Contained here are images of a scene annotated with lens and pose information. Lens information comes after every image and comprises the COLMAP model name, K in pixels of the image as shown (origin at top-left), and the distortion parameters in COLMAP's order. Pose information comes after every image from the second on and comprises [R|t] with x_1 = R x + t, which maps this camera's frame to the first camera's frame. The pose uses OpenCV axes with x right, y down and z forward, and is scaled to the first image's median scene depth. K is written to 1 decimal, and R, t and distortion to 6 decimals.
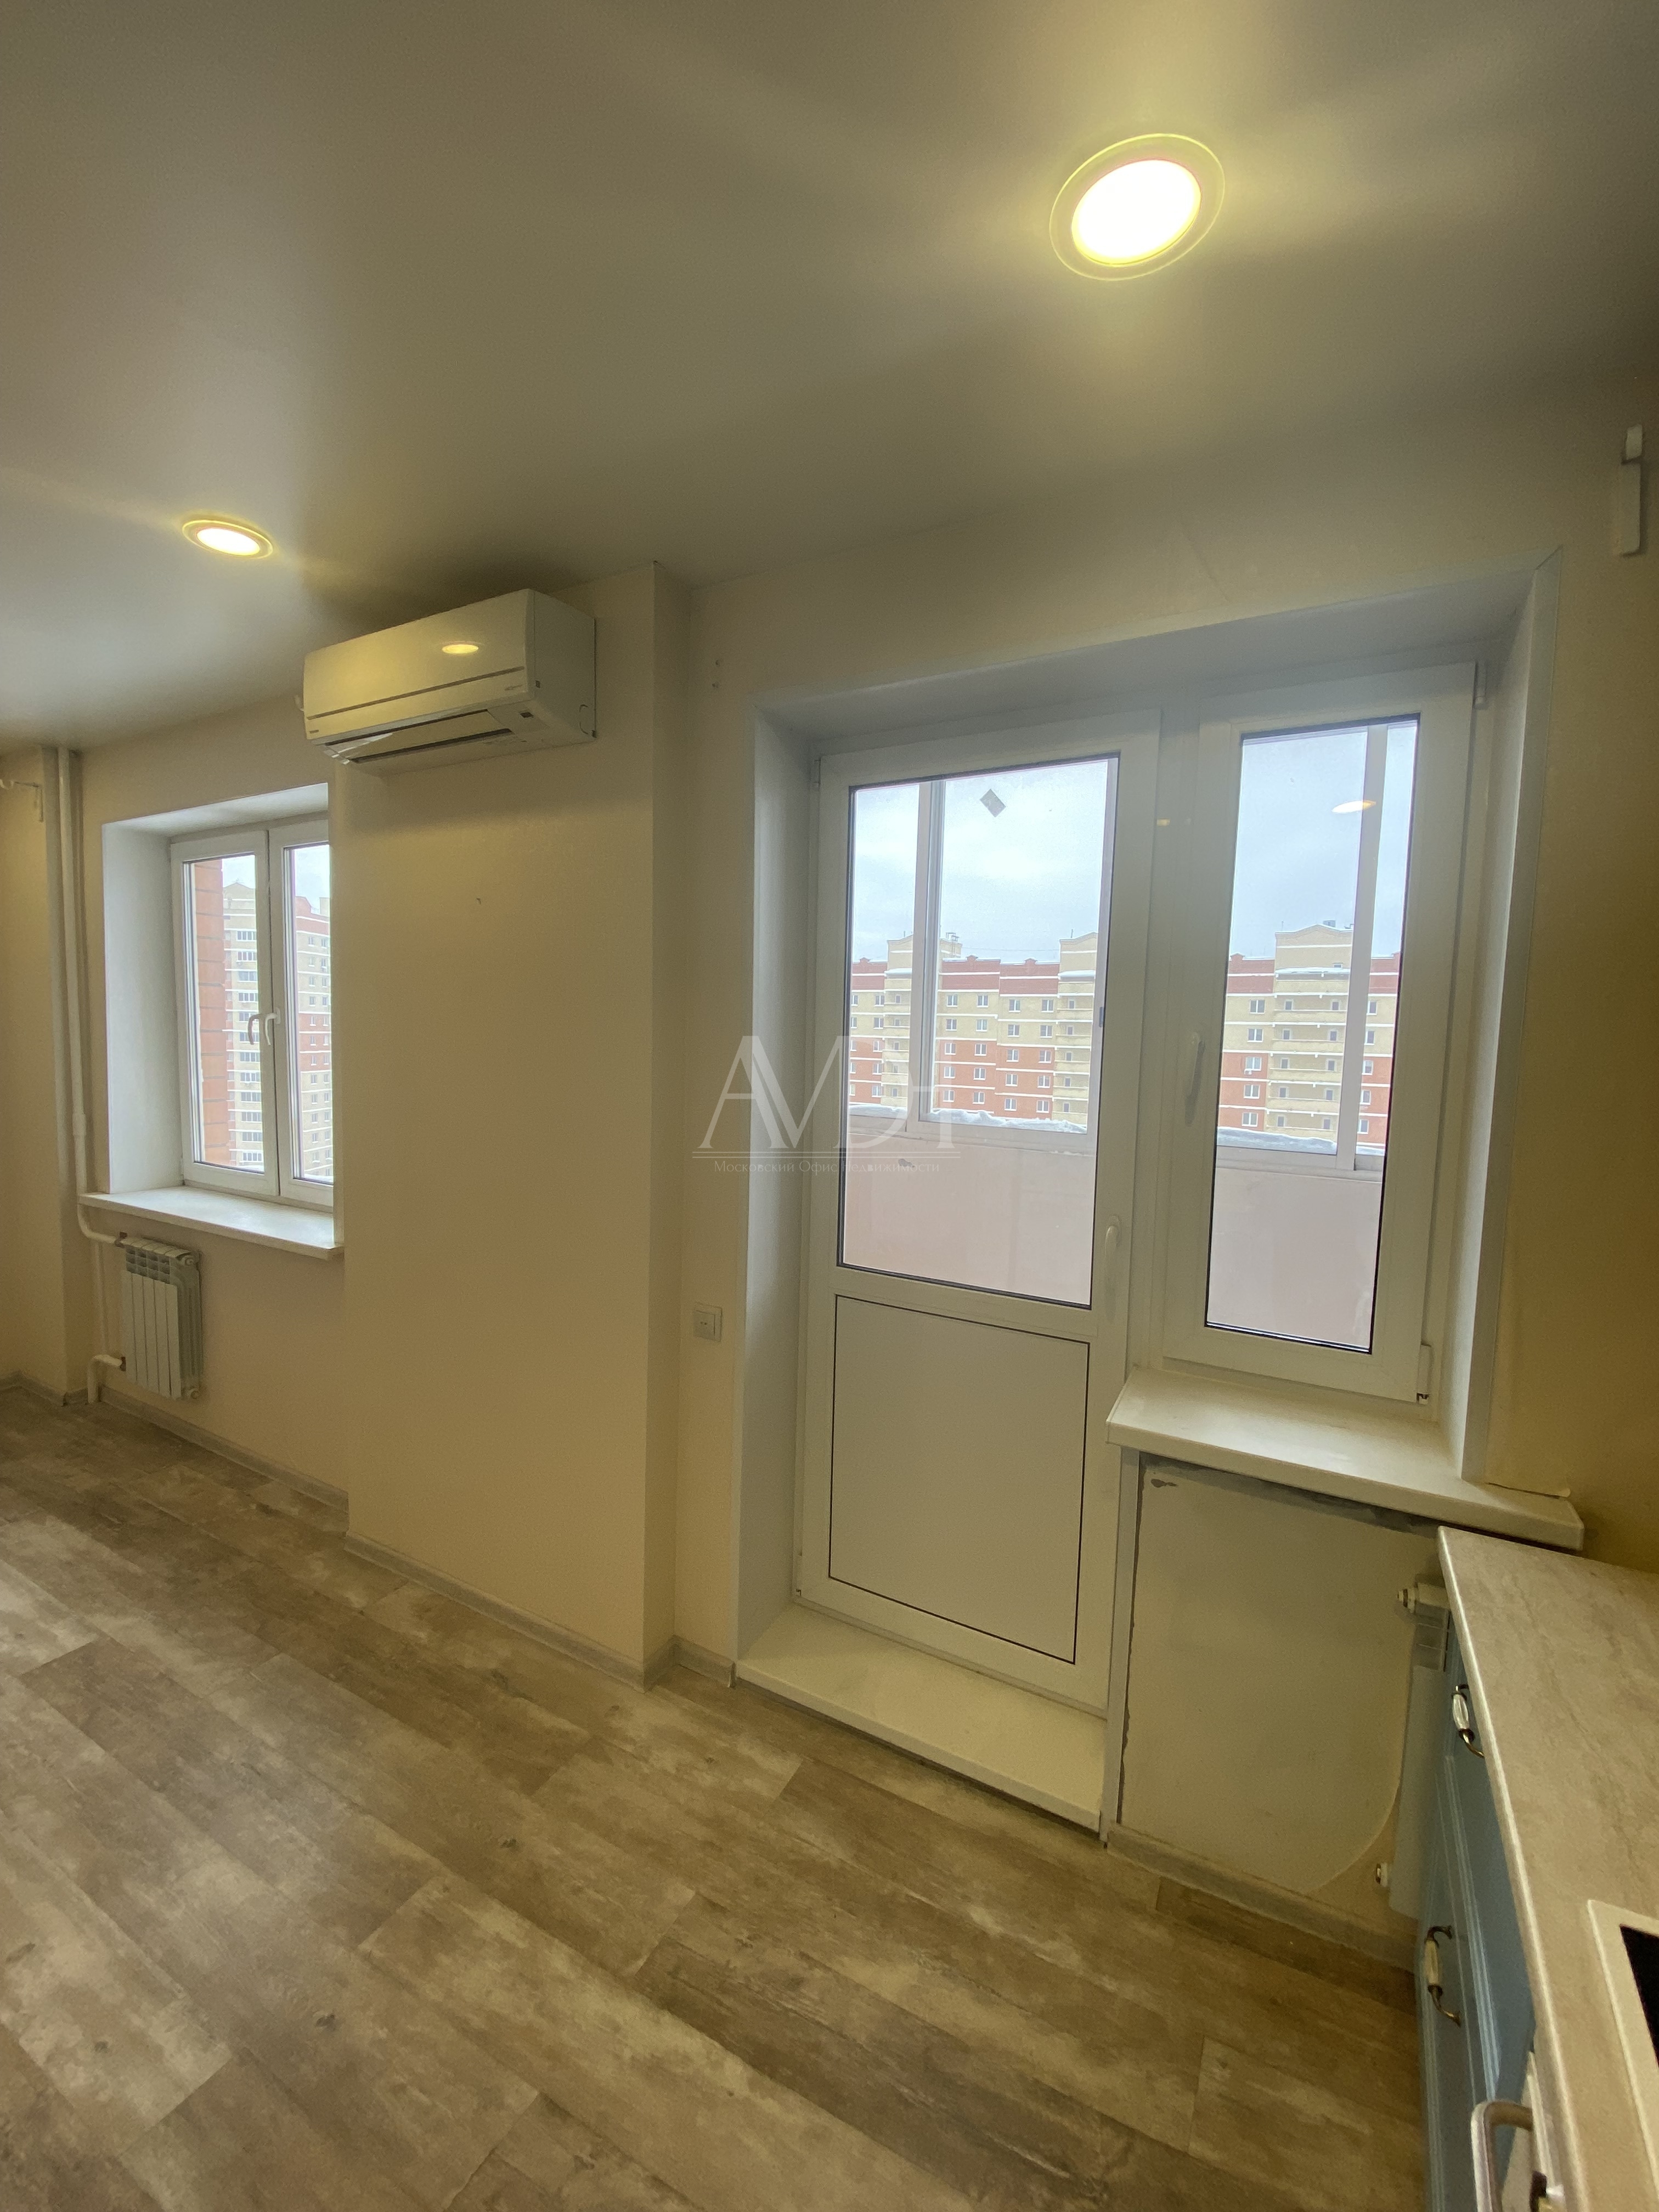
lens RADIAL K [[888.1, 0, 829.9], [0, 888.1, 1102.7], [0, 0, 1]] dist [0.014496, -0.018295]
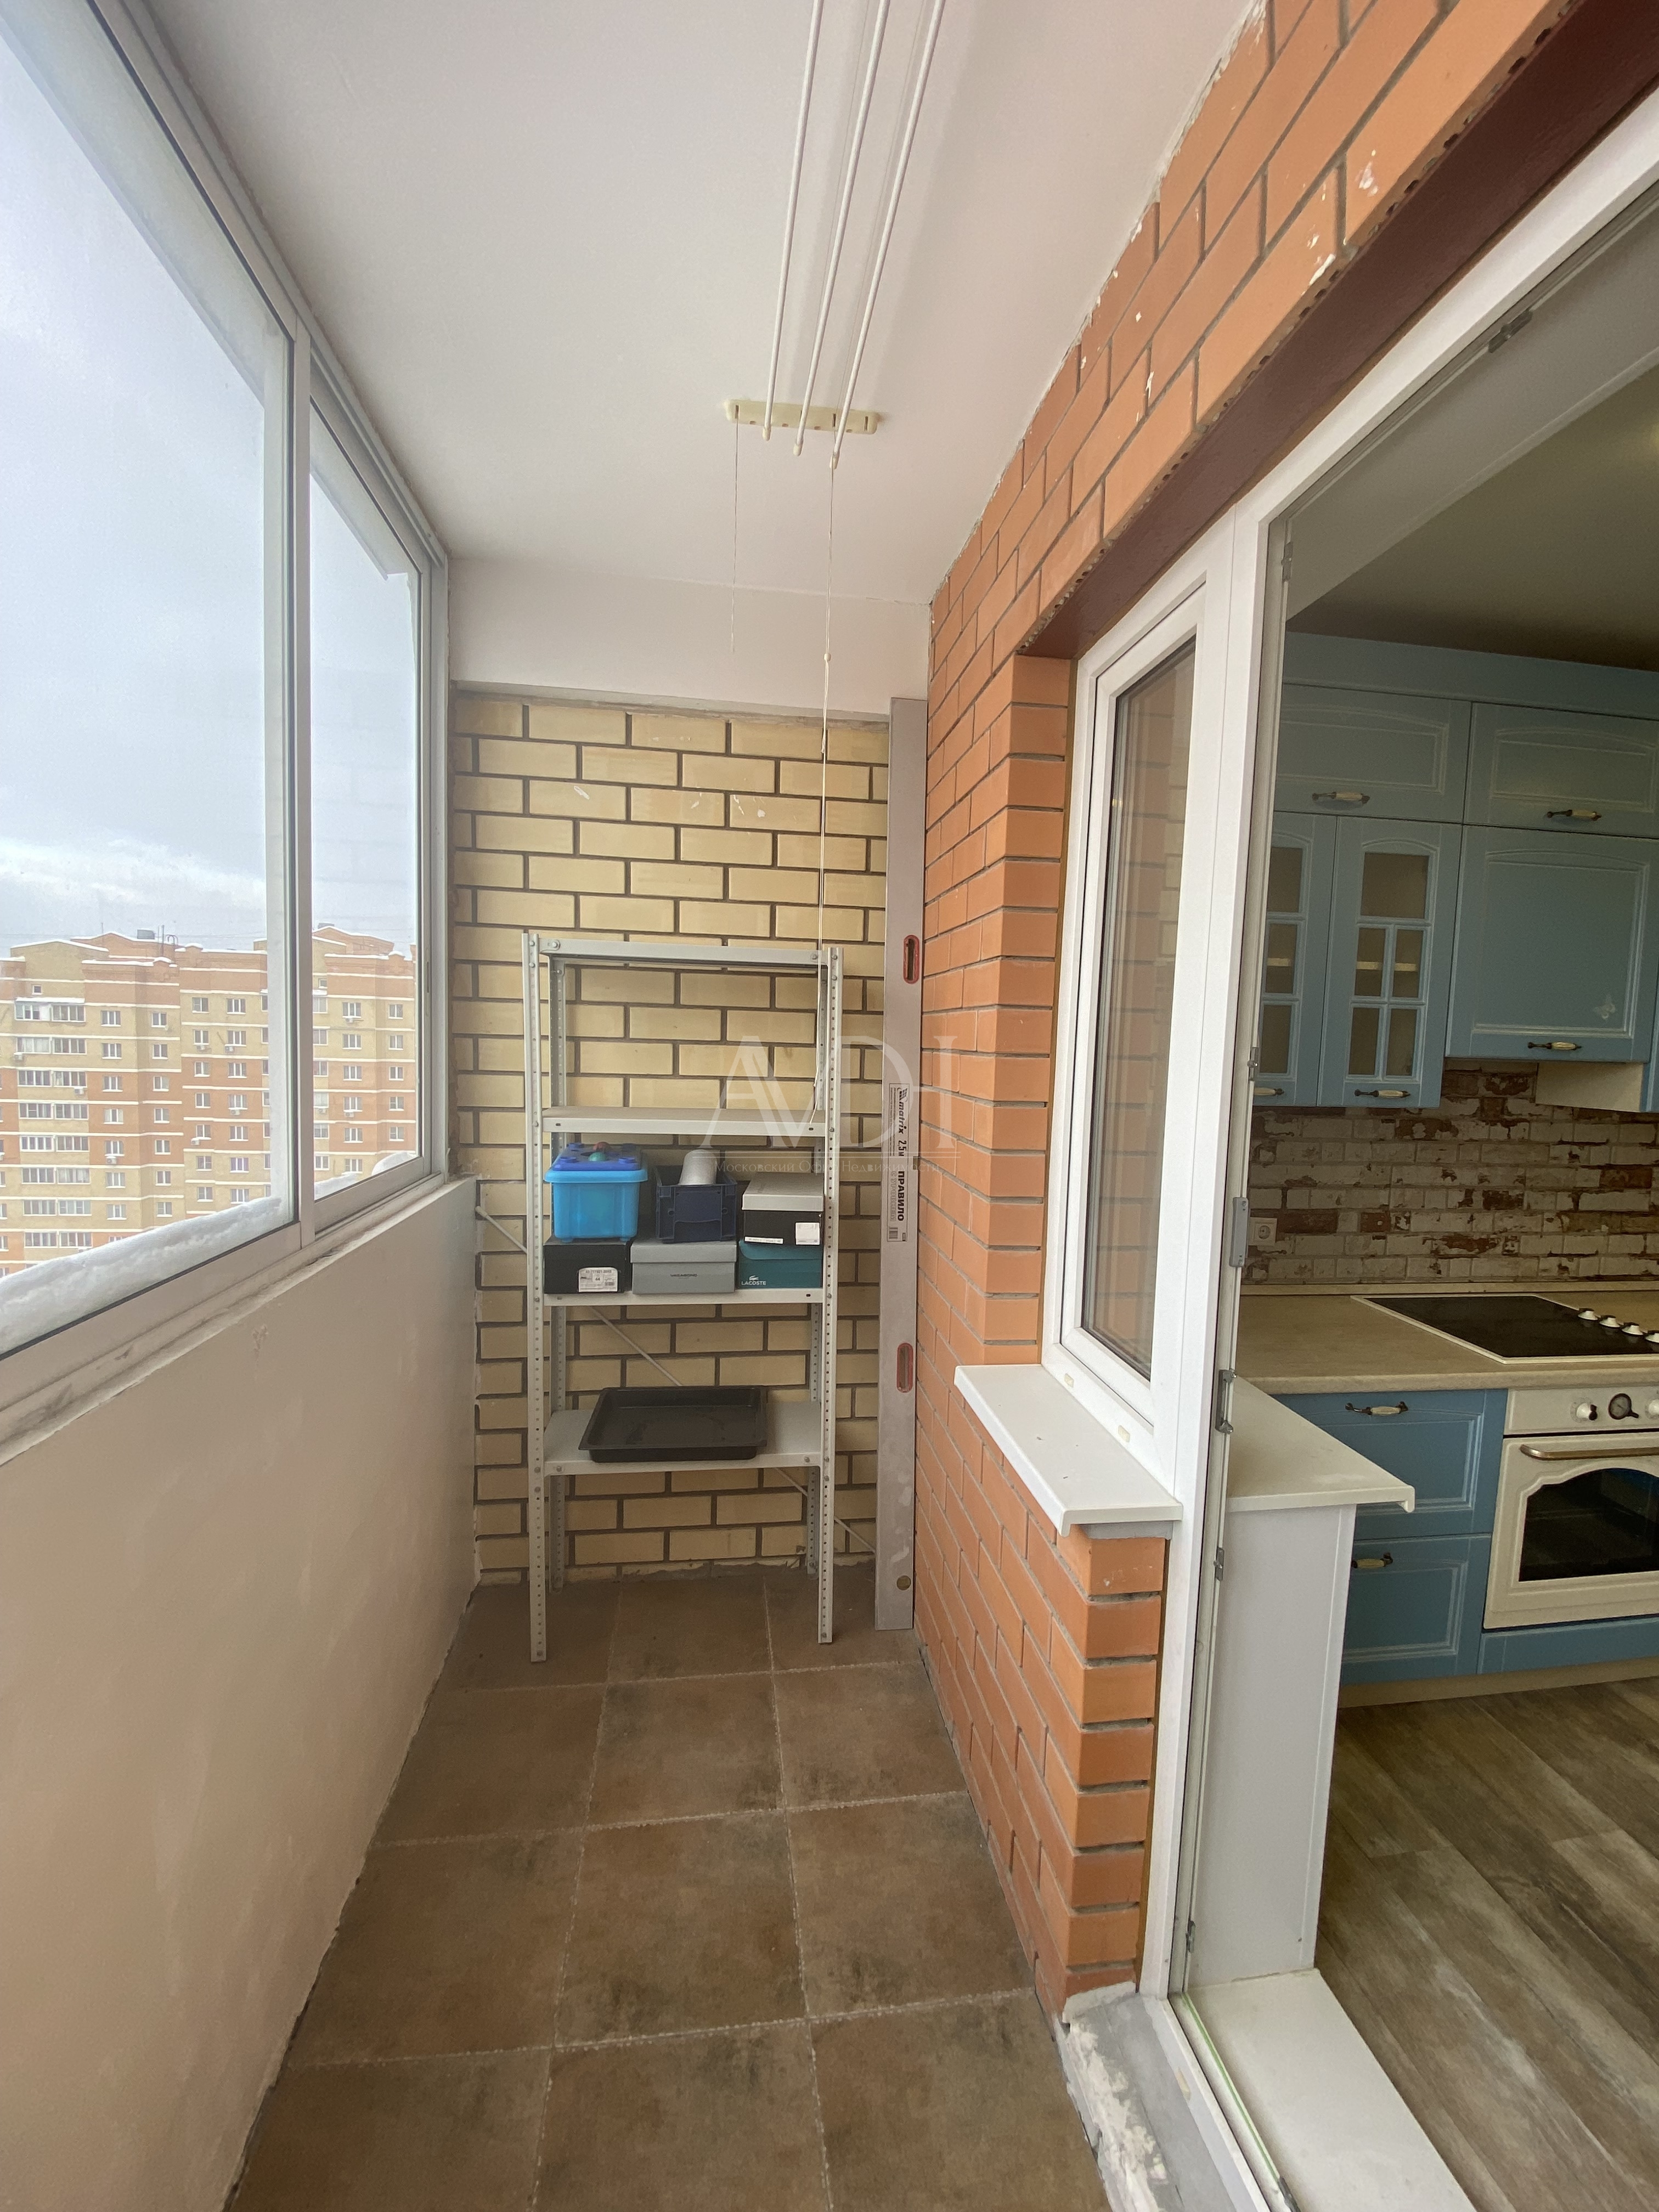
lens RADIAL K [[890.3, 0, 785.2], [0, 890.3, 1095.6], [0, 0, 1]] dist [0.031231, -0.030774]
pose [[-0.587433, -0.109457, 0.801836, 0.030906], [0.014461, 0.989233, 0.145633, -0.104852], [-0.809143, 0.097145, -0.579526, 1.434940]]
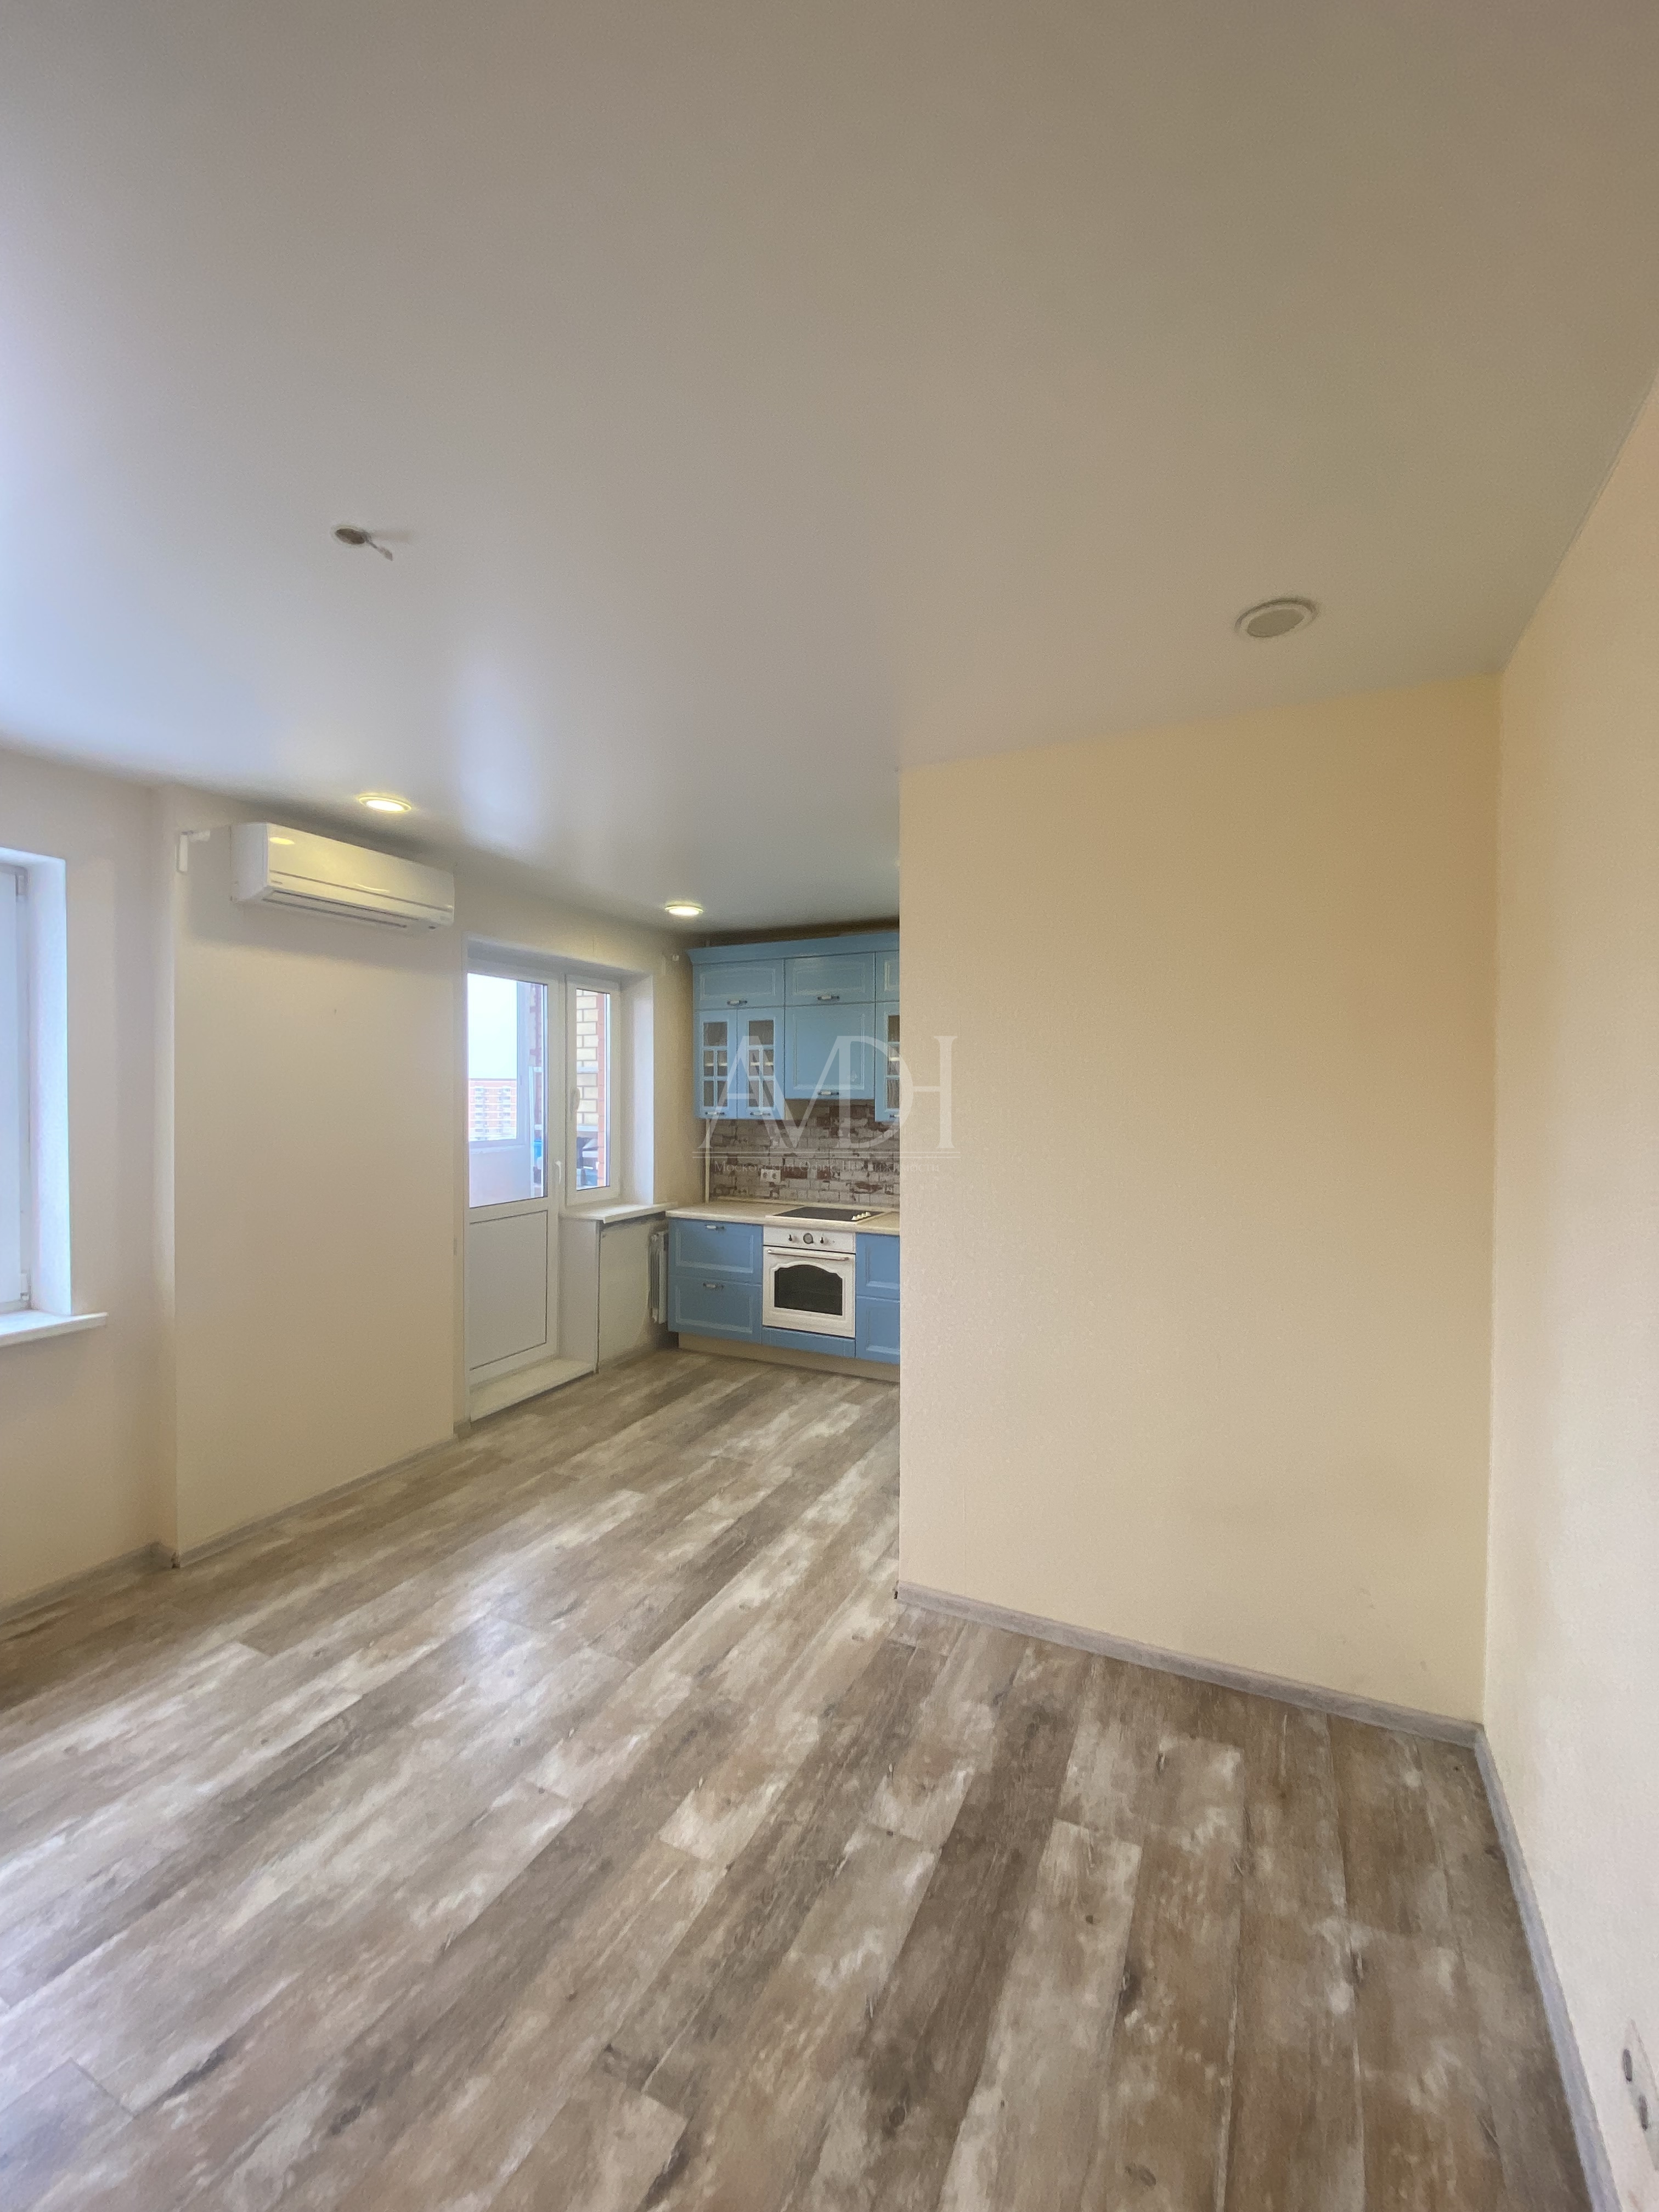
lens RADIAL K [[888.1, 0, 829.9], [0, 888.1, 1102.7], [0, 0, 1]] dist [0.014496, -0.018295]
pose [[-0.041957, -0.041347, 0.998264, -2.020868], [0.072878, 0.996355, 0.044331, -0.080098], [-0.996458, 0.074612, -0.038791, 0.235899]]
